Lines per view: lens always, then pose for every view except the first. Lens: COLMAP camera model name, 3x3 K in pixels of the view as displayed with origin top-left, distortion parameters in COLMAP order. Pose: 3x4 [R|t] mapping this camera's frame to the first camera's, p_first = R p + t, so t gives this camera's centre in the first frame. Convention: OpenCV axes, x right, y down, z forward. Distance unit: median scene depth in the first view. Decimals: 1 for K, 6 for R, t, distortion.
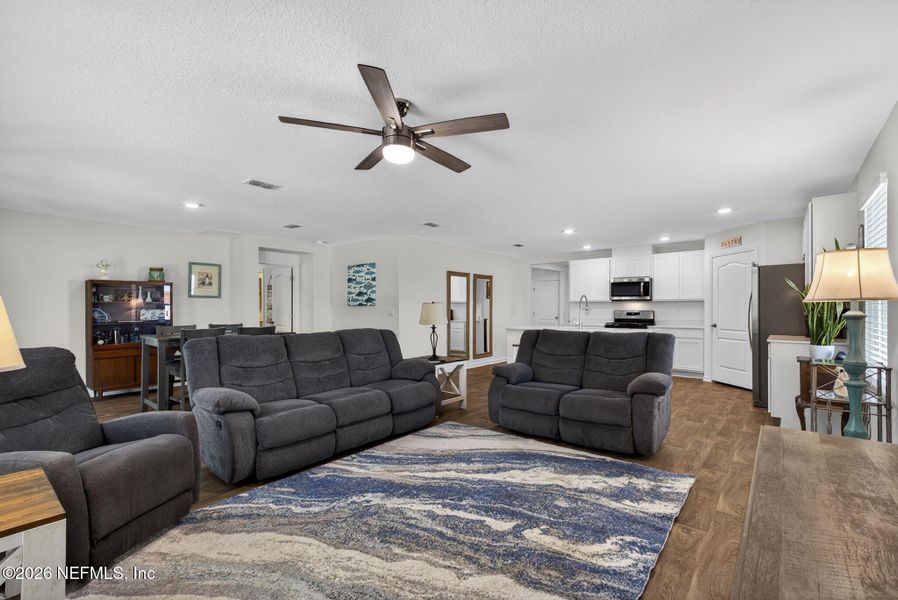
lens RADIAL K [[395.7, 0, 448.5], [0, 395.7, 296.3], [0, 0, 1]] dist [0.004185, -0.001389]
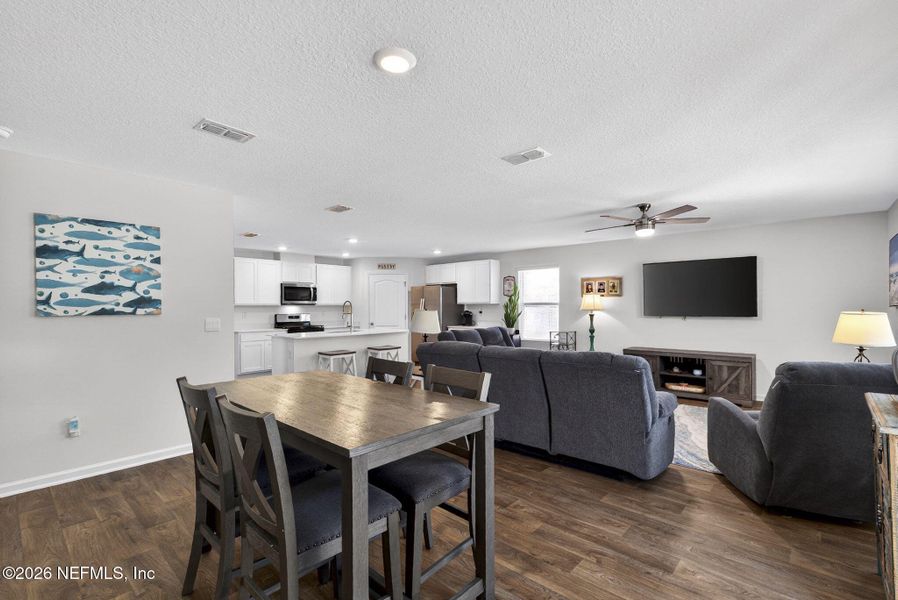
lens RADIAL K [[395.7, 0, 445.9], [0, 395.7, 291.4], [0, 0, 1]] dist [0.004185, -0.001389]
pose [[0.038611, 0.035483, 0.998624, -0.658466], [-0.017294, 0.999243, -0.034837, 0.006310], [-0.999105, -0.015925, 0.039196, 0.612057]]
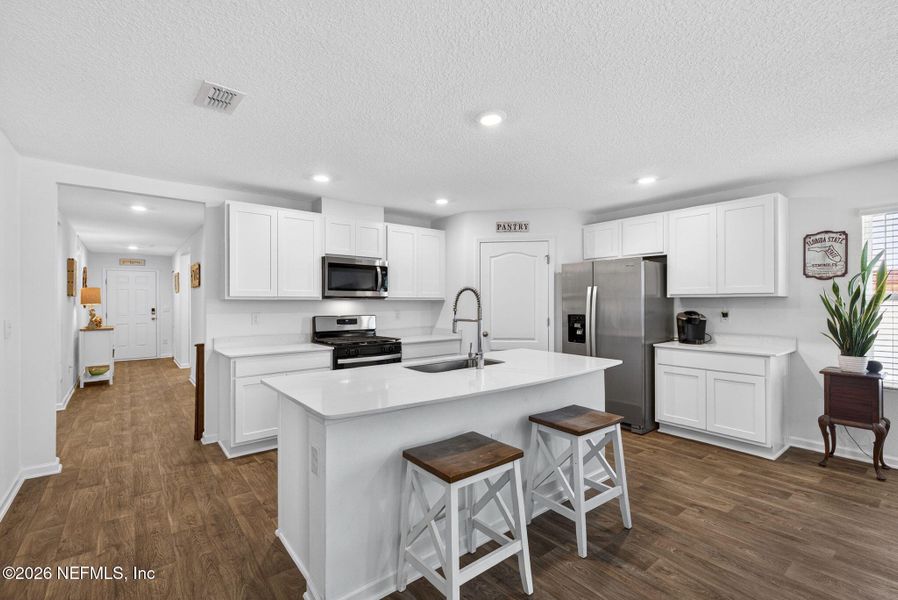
lens RADIAL K [[395.7, 0, 440.0], [0, 395.7, 301.9], [0, 0, 1]] dist [0.004185, -0.001389]
pose [[0.206662, -0.003112, 0.978407, -0.074367], [-0.018943, 0.999795, 0.007181, 0.011203], [-0.978229, -0.020018, 0.206561, 0.838528]]
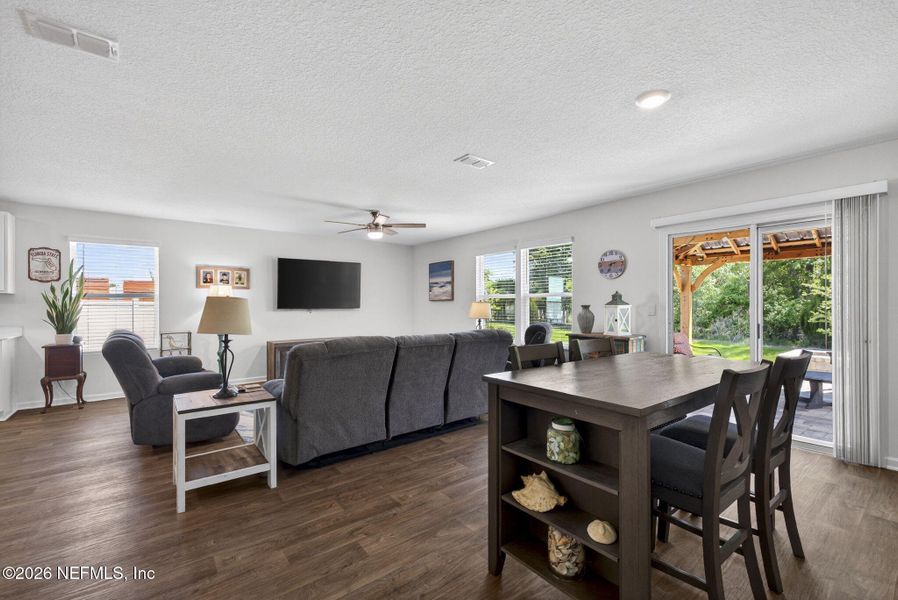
lens RADIAL K [[395.7, 0, 447.6], [0, 395.7, 303.7], [0, 0, 1]] dist [0.004185, -0.001389]
pose [[-0.978284, 0.001557, 0.207263, -0.314309], [-0.002904, 0.999771, -0.021220, 0.027300], [-0.207249, -0.021361, -0.978055, 0.997419]]
